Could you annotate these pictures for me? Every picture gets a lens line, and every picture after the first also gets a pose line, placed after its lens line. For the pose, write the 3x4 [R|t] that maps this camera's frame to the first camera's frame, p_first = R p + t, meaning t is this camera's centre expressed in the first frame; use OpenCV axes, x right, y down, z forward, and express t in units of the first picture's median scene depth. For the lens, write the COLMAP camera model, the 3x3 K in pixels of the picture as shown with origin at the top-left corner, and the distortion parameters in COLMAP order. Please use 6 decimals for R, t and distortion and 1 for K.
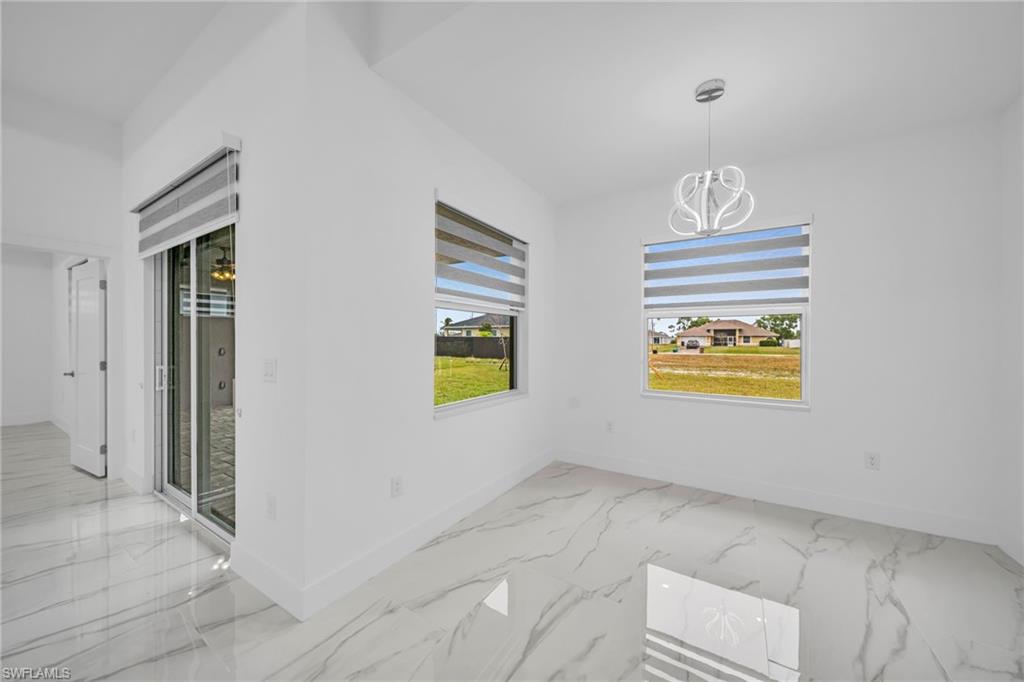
lens RADIAL K [[357.7, 0, 507.0], [0, 357.7, 344.0], [0, 0, 1]] dist [-0.000556, 0.000037]
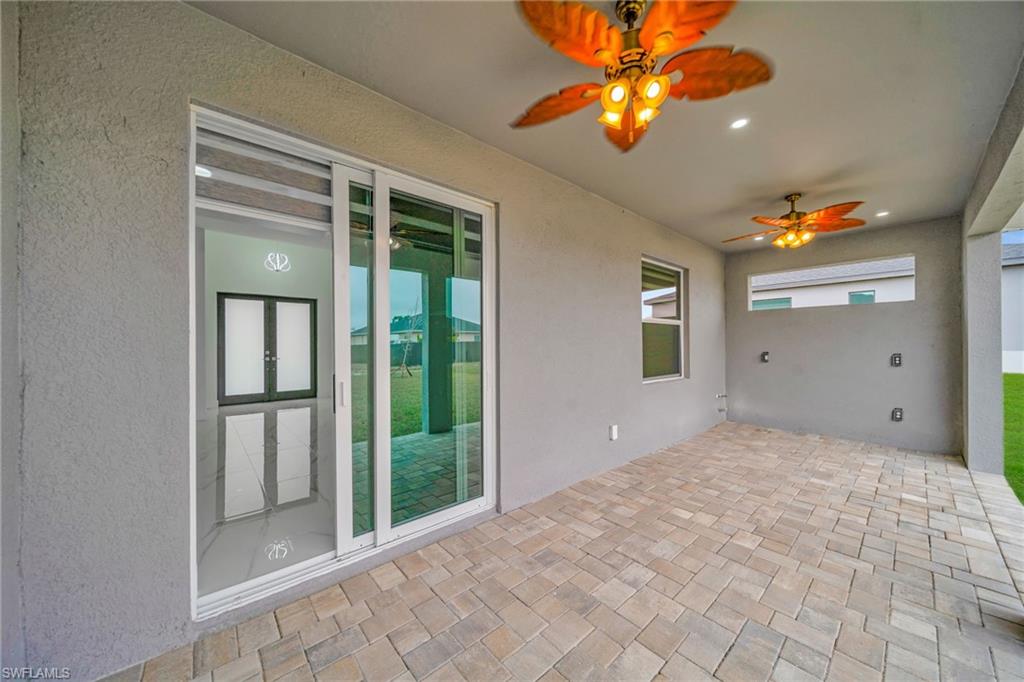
lens RADIAL K [[357.7, 0, 512.6], [0, 357.7, 348.7], [0, 0, 1]] dist [-0.000556, 0.000037]
pose [[-0.275363, 0.006566, -0.961318, -0.049211], [-0.004102, 0.999960, 0.008005, -0.001375], [0.961331, 0.006148, -0.275325, 1.233766]]
